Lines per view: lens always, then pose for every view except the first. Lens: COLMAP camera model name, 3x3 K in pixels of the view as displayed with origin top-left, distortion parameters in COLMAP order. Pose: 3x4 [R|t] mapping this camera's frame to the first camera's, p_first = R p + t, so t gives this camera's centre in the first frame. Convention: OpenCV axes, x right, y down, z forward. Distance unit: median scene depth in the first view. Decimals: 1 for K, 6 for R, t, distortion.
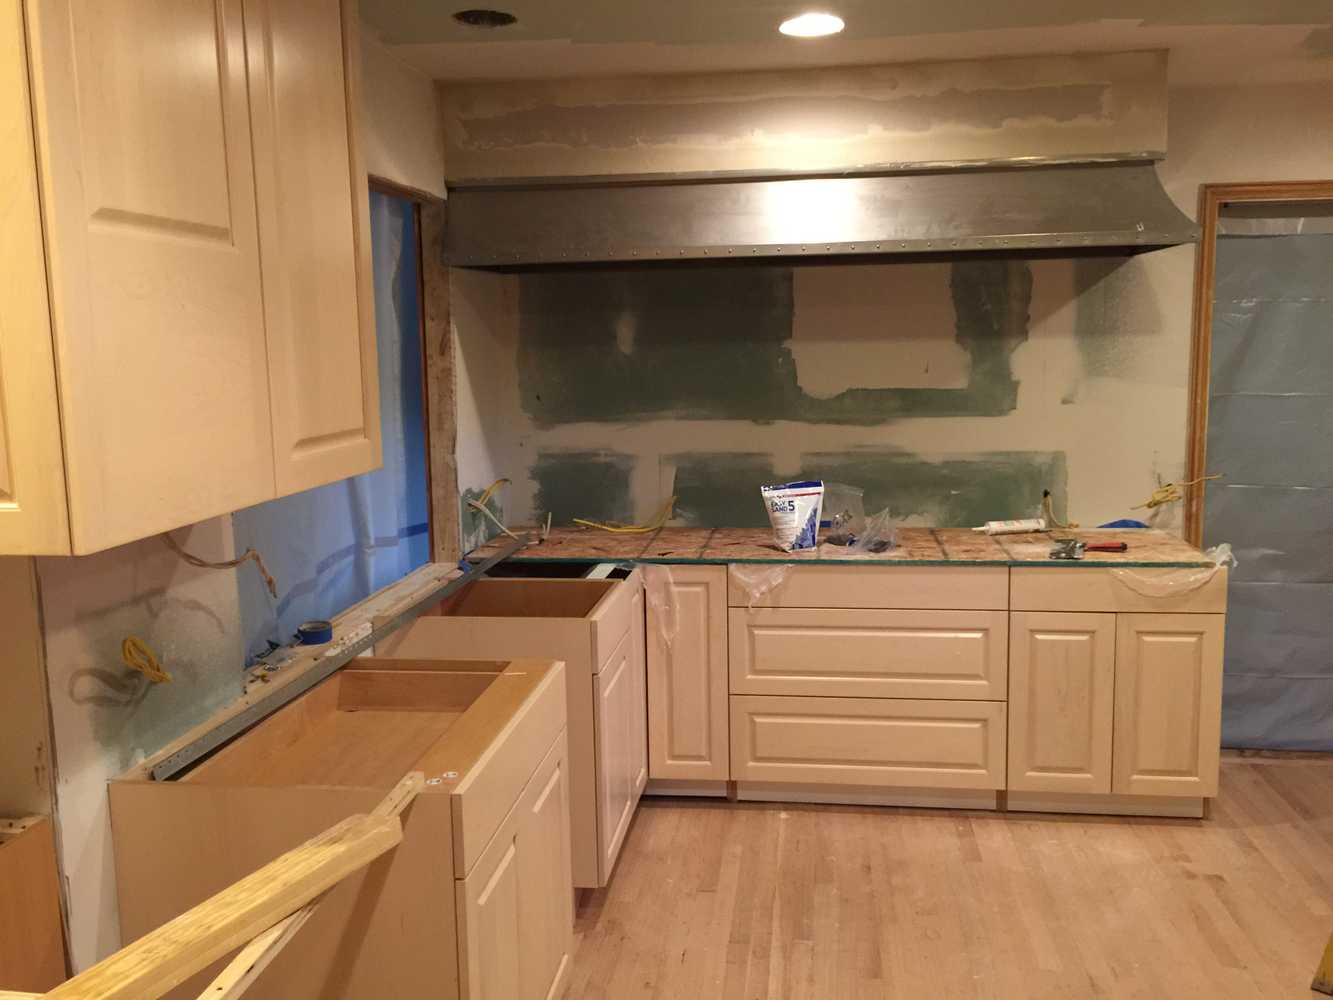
lens RADIAL K [[1140.6, 0, 666.1], [0, 1140.6, 494.2], [0, 0, 1]] dist [0.076152, -0.097086]
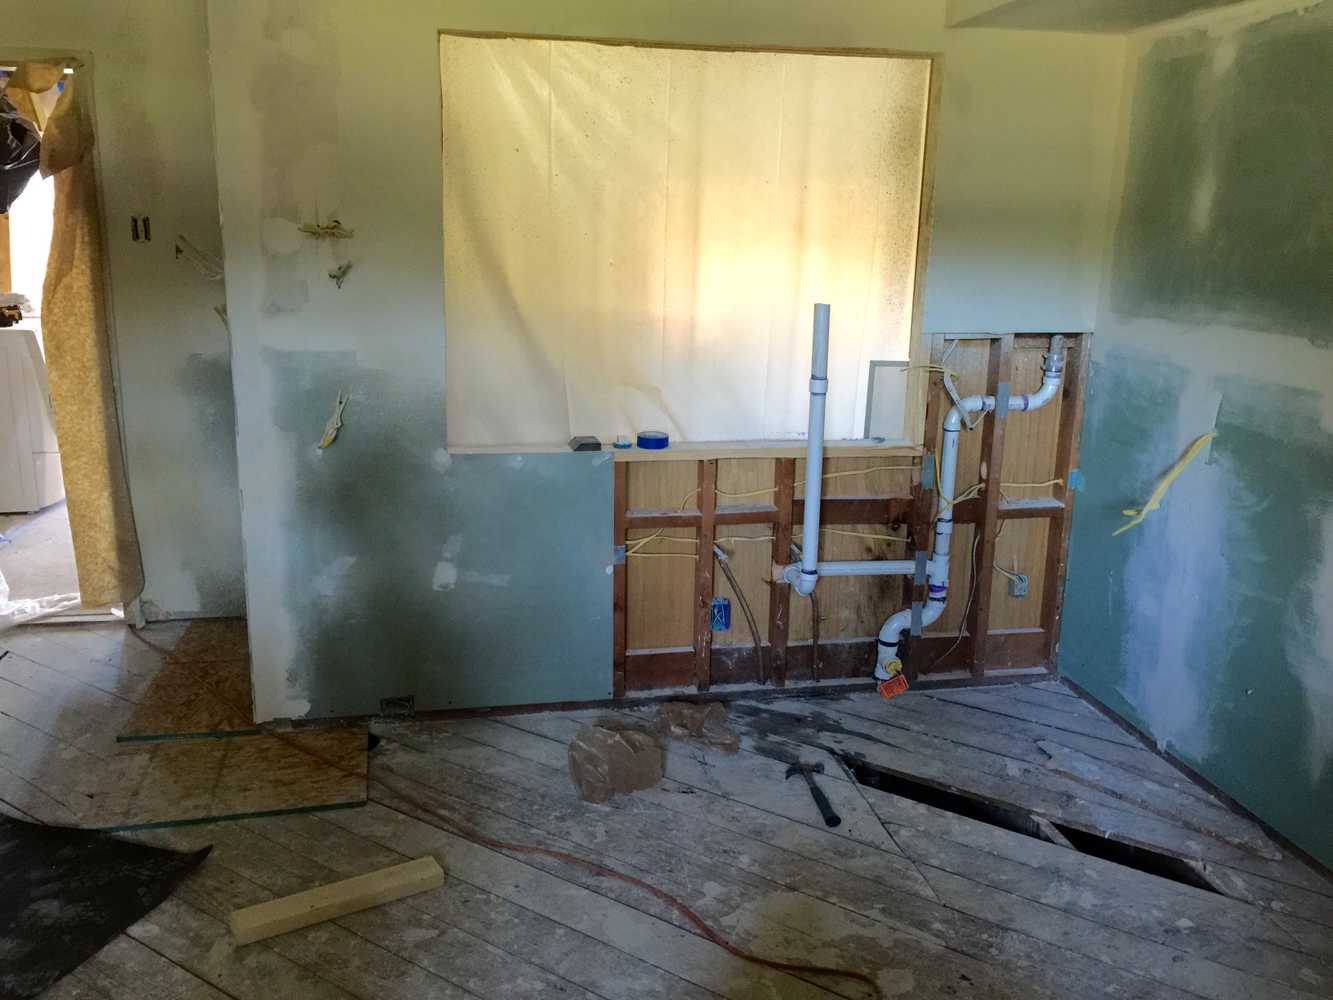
lens RADIAL K [[1140.6, 0, 670.0], [0, 1140.6, 497.3], [0, 0, 1]] dist [0.076152, -0.097086]
pose [[0.314002, 0.241949, -0.918076, 0.661209], [-0.153080, 0.967234, 0.202547, -0.061862], [0.937000, 0.076939, 0.340751, 0.492289]]
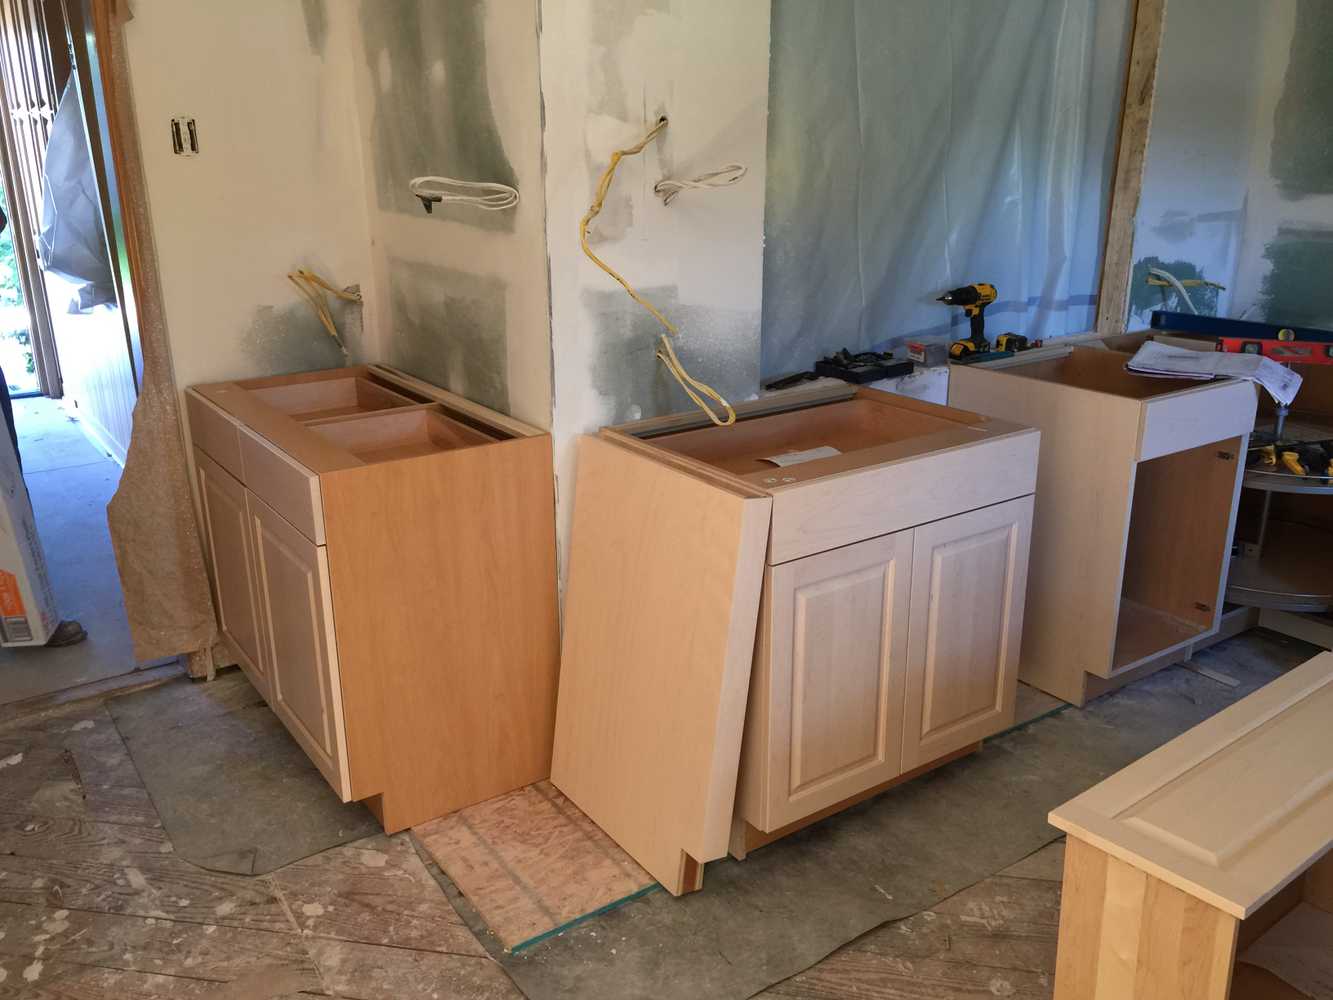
lens RADIAL K [[1140.6, 0, 670.4], [0, 1140.6, 497.6], [0, 0, 1]] dist [0.076152, -0.097086]
pose [[0.674152, 0.244445, -0.696969, 0.270035], [-0.108529, 0.966187, 0.233890, 0.007138], [0.730576, -0.082036, 0.677886, 0.072636]]
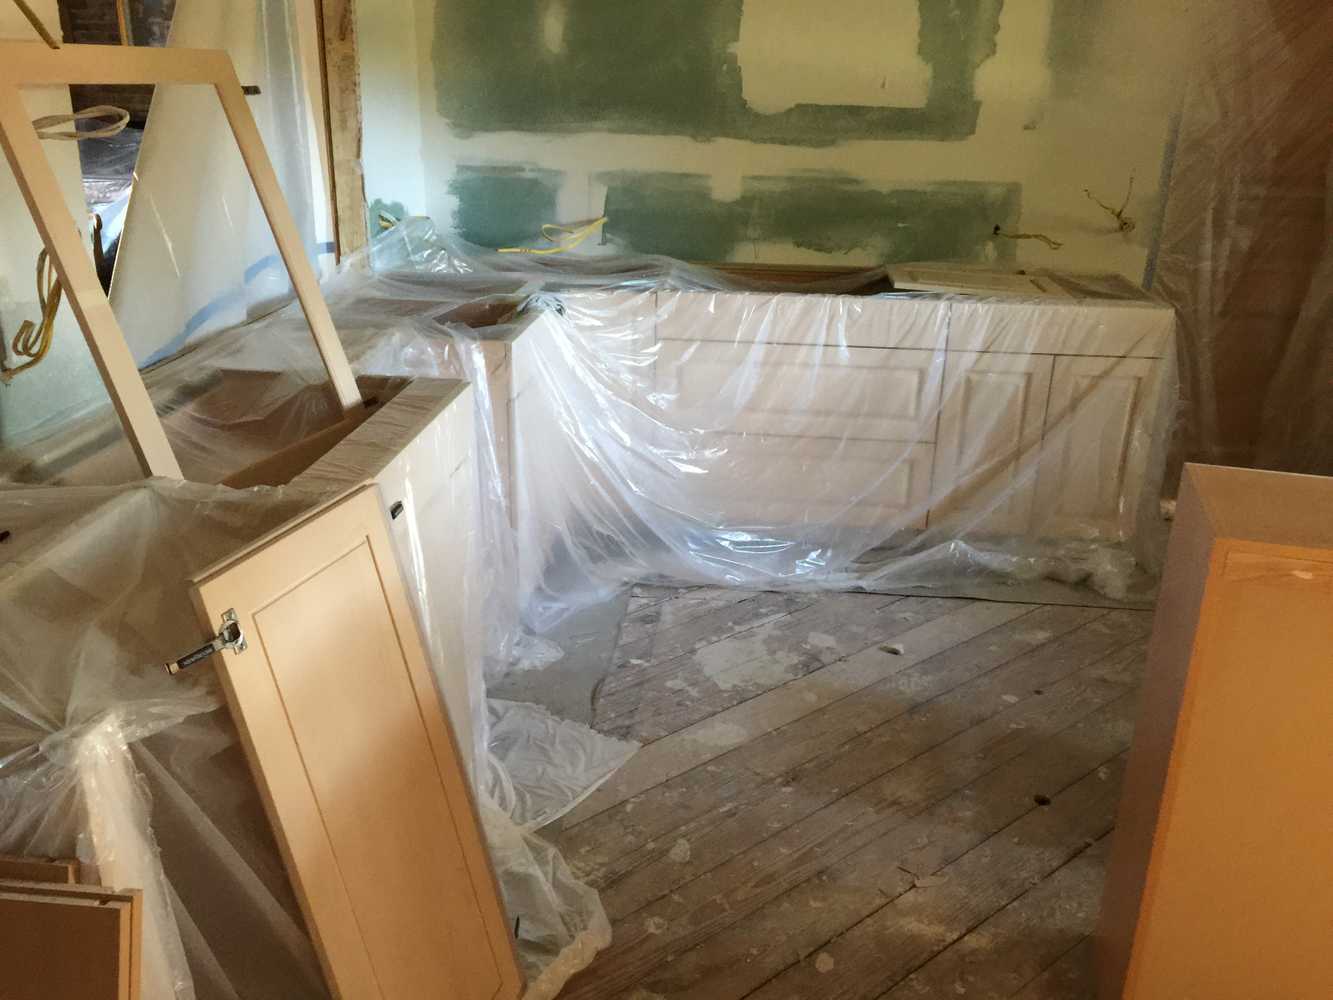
lens RADIAL K [[1140.6, 0, 660.7], [0, 1140.6, 500.6], [0, 0, 1]] dist [0.076152, -0.097086]
pose [[0.998516, 0.025493, 0.048122, 0.015694], [-0.035579, 0.974383, 0.222061, 0.018482], [-0.041228, -0.223444, 0.973845, 0.041465]]
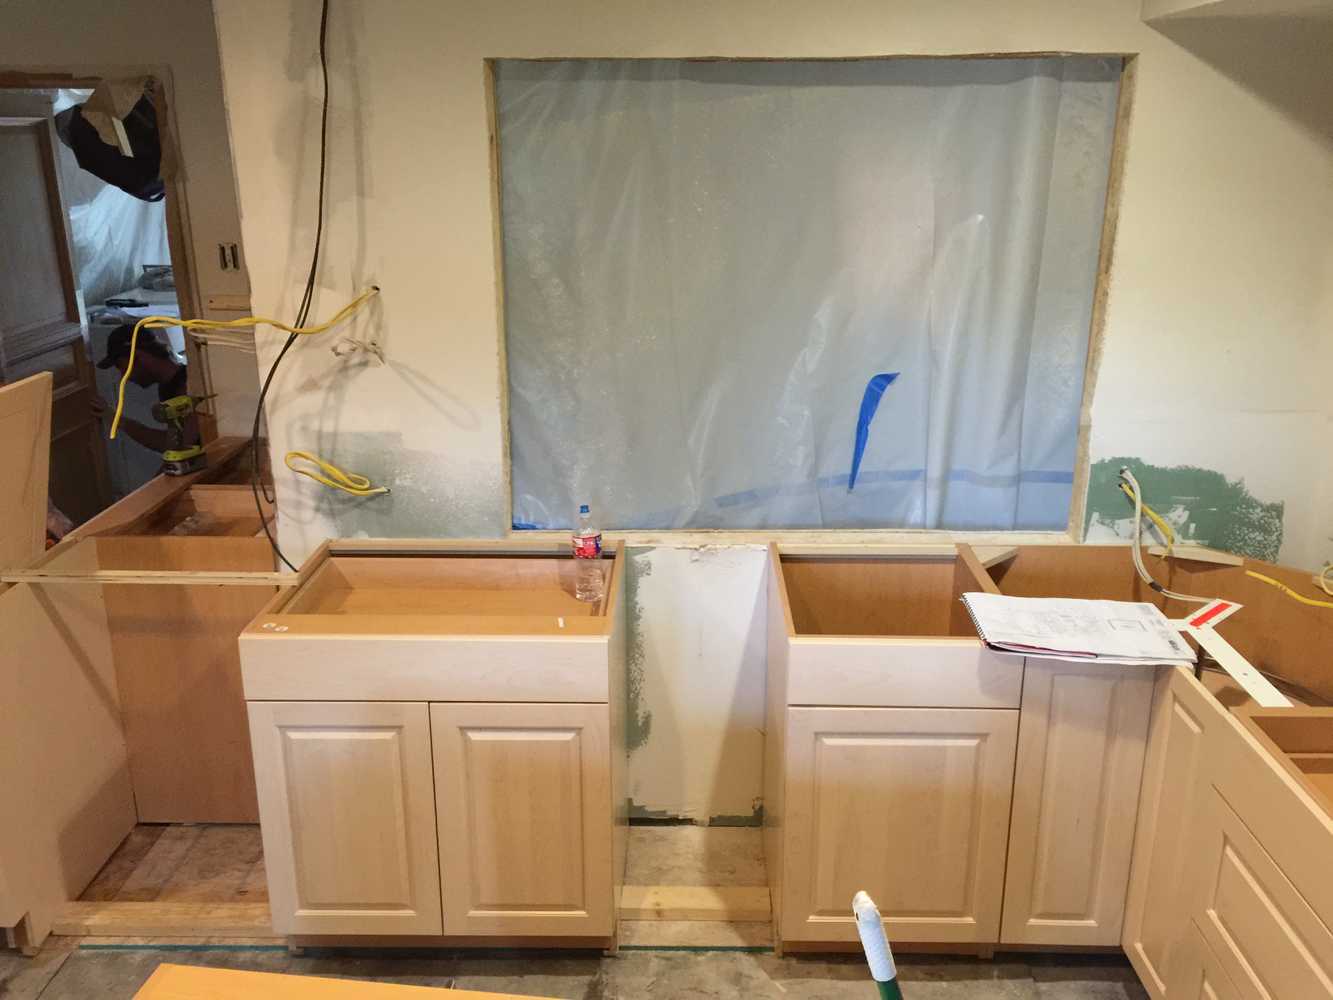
lens RADIAL K [[1140.6, 0, 685.0], [0, 1140.6, 501.3], [0, 0, 1]] dist [0.076152, -0.097086]
pose [[0.123619, 0.326012, -0.937248, 0.511456], [-0.137244, 0.941033, 0.309227, -0.174101], [0.982793, 0.090406, 0.161072, 0.624087]]
